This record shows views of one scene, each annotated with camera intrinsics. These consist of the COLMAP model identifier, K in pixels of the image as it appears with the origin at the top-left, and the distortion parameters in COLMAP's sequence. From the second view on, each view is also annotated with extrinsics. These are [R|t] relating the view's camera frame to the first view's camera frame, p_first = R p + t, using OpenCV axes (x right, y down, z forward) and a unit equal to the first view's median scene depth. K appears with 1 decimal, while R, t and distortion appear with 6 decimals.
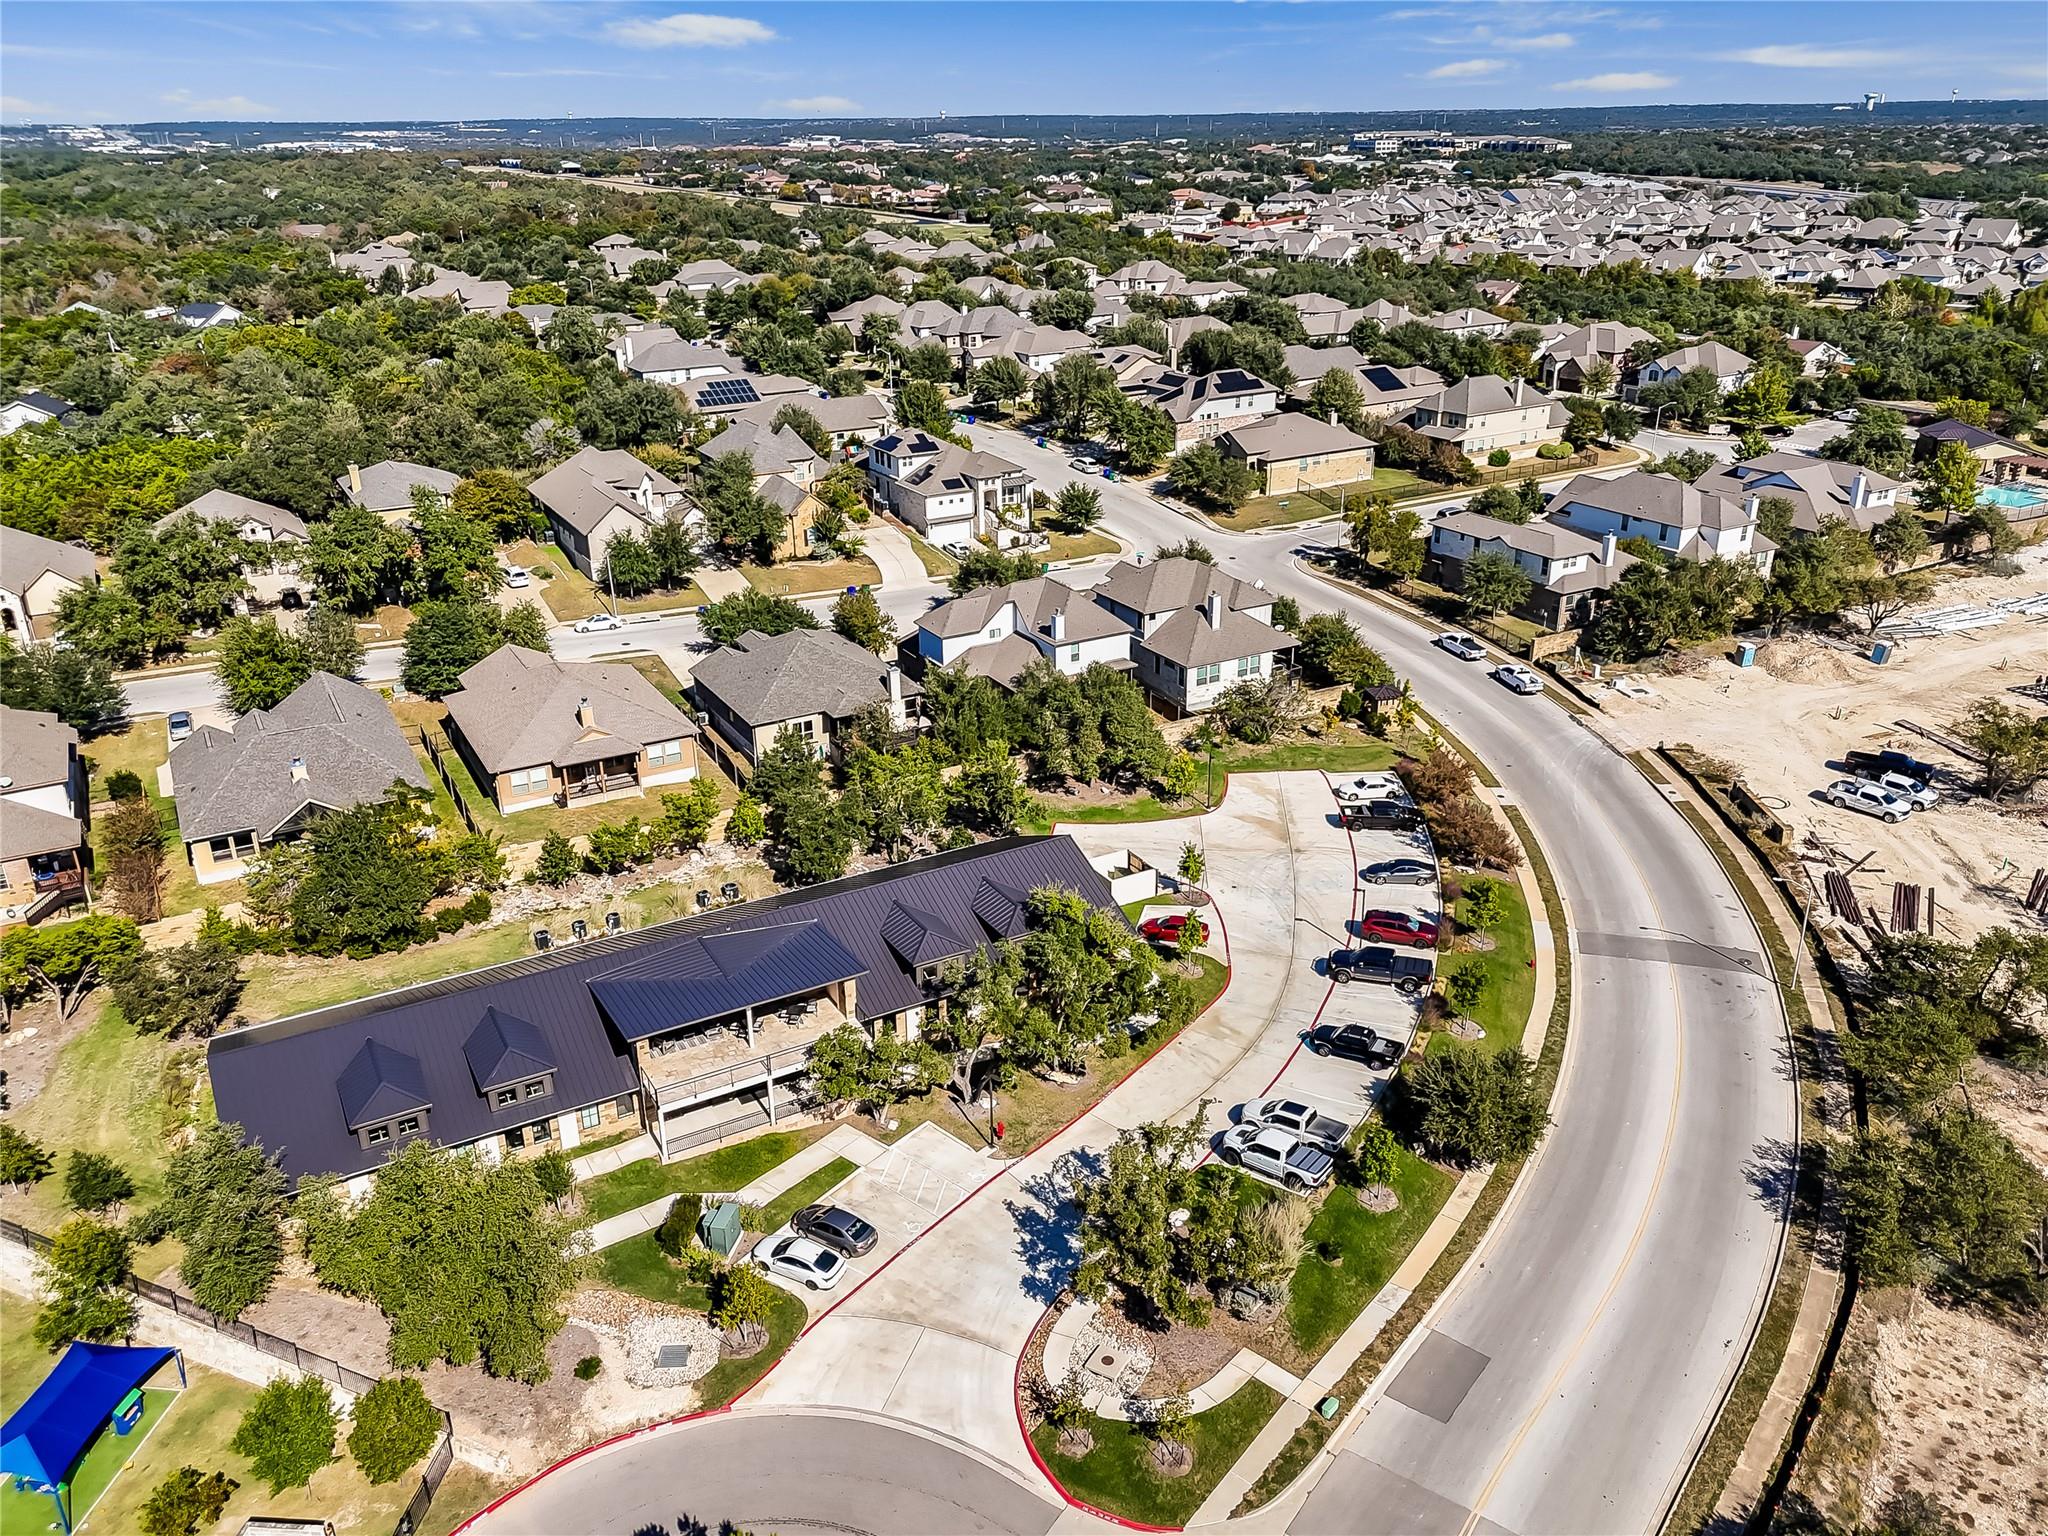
lens RADIAL K [[1512.8, 0, 1025.3], [0, 1512.8, 738.0], [0, 0, 1]] dist [0.124933, -0.216629]
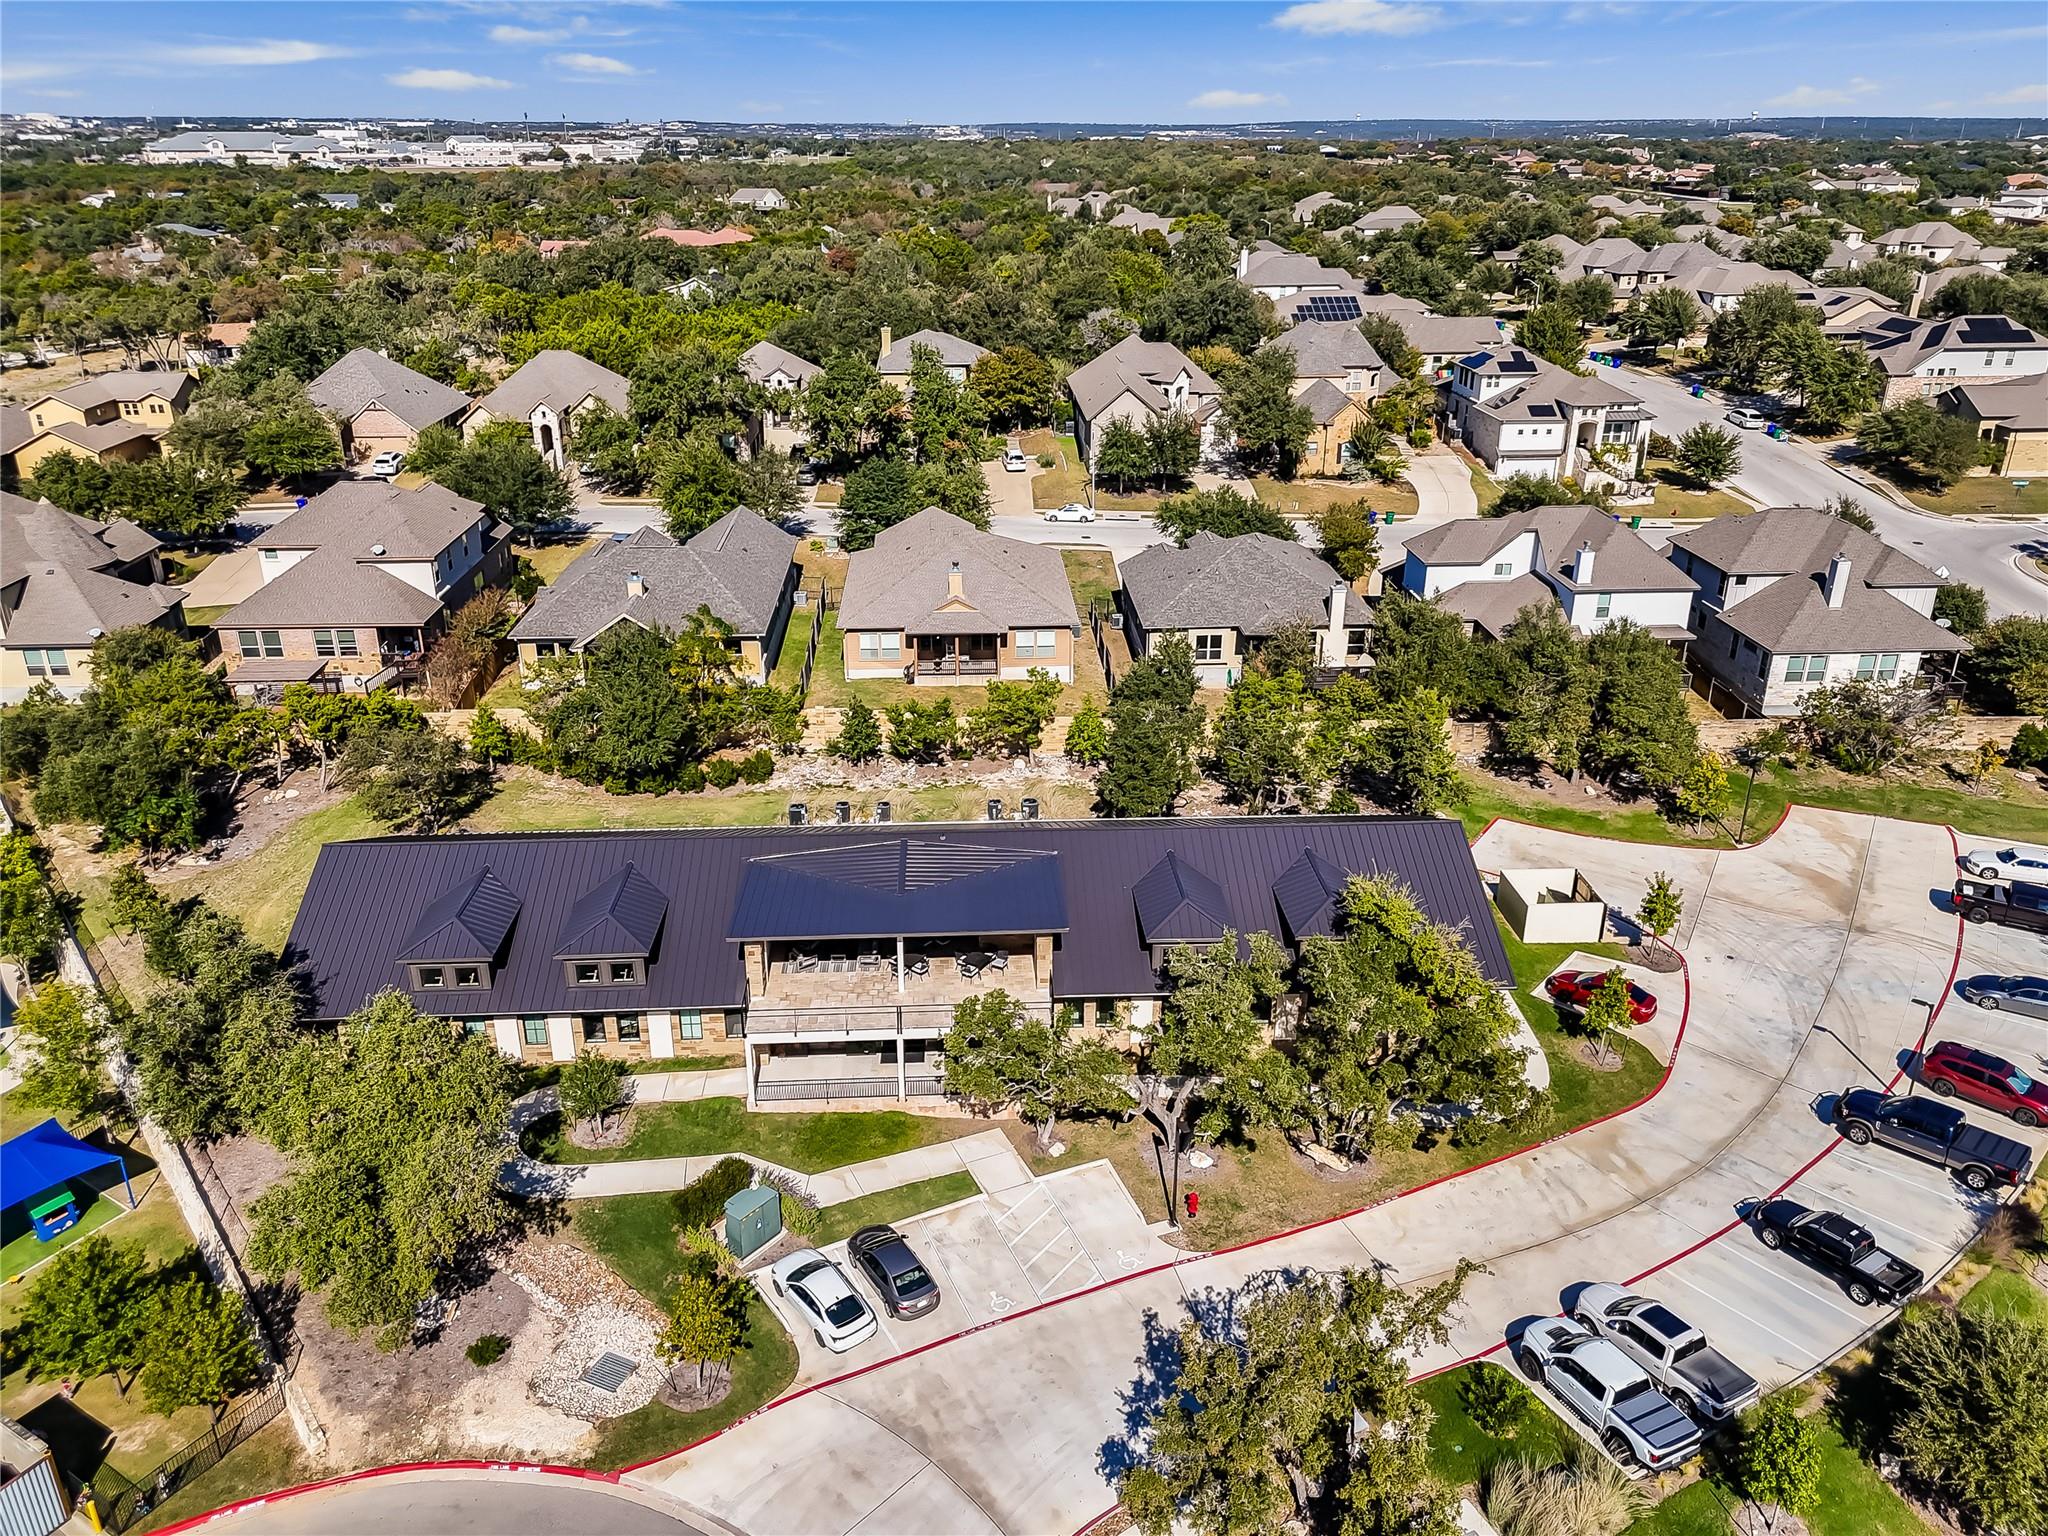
lens RADIAL K [[1487.9, 0, 1052.1], [0, 1487.9, 757.4], [0, 0, 1]] dist [0.067010, -0.056696]
pose [[0.898126, 0.182312, -0.400165, 0.103485], [-0.176413, 0.982948, 0.051882, 0.026632], [0.402800, 0.023998, 0.914973, 0.241983]]
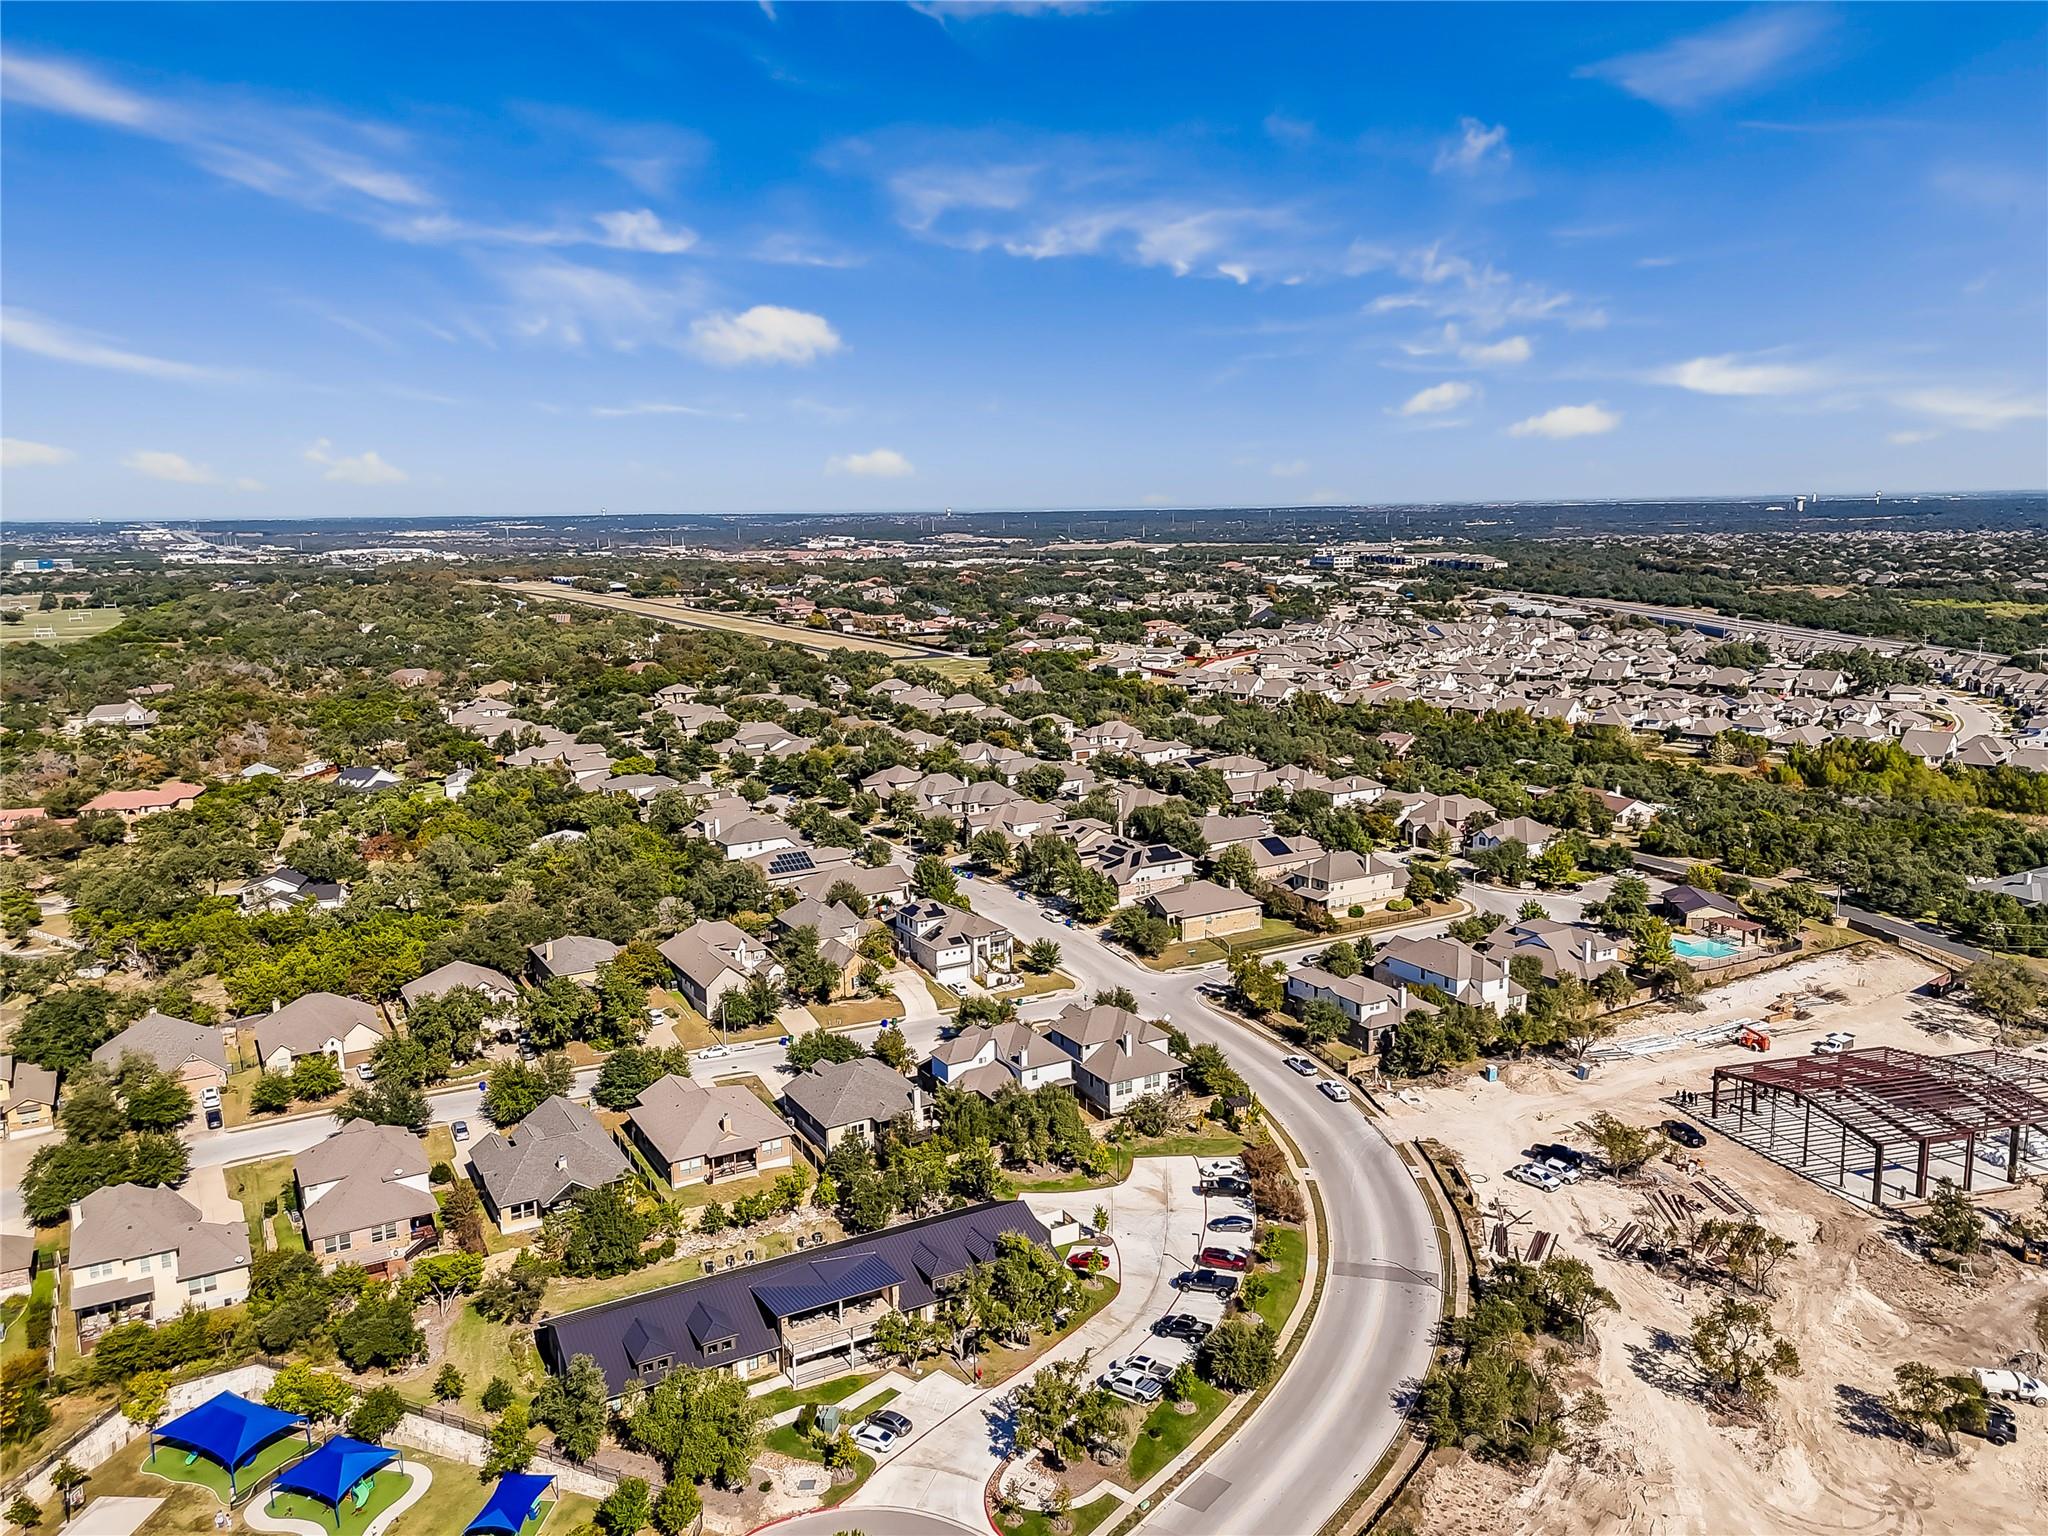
lens RADIAL K [[1512.8, 0, 1025.3], [0, 1512.8, 738.0], [0, 0, 1]] dist [0.124933, -0.216629]
pose [[0.999993, -0.003668, -0.000253, 0.026645], [0.003509, 0.972689, -0.232084, -0.032313], [0.001097, 0.232081, 0.972696, -0.608485]]
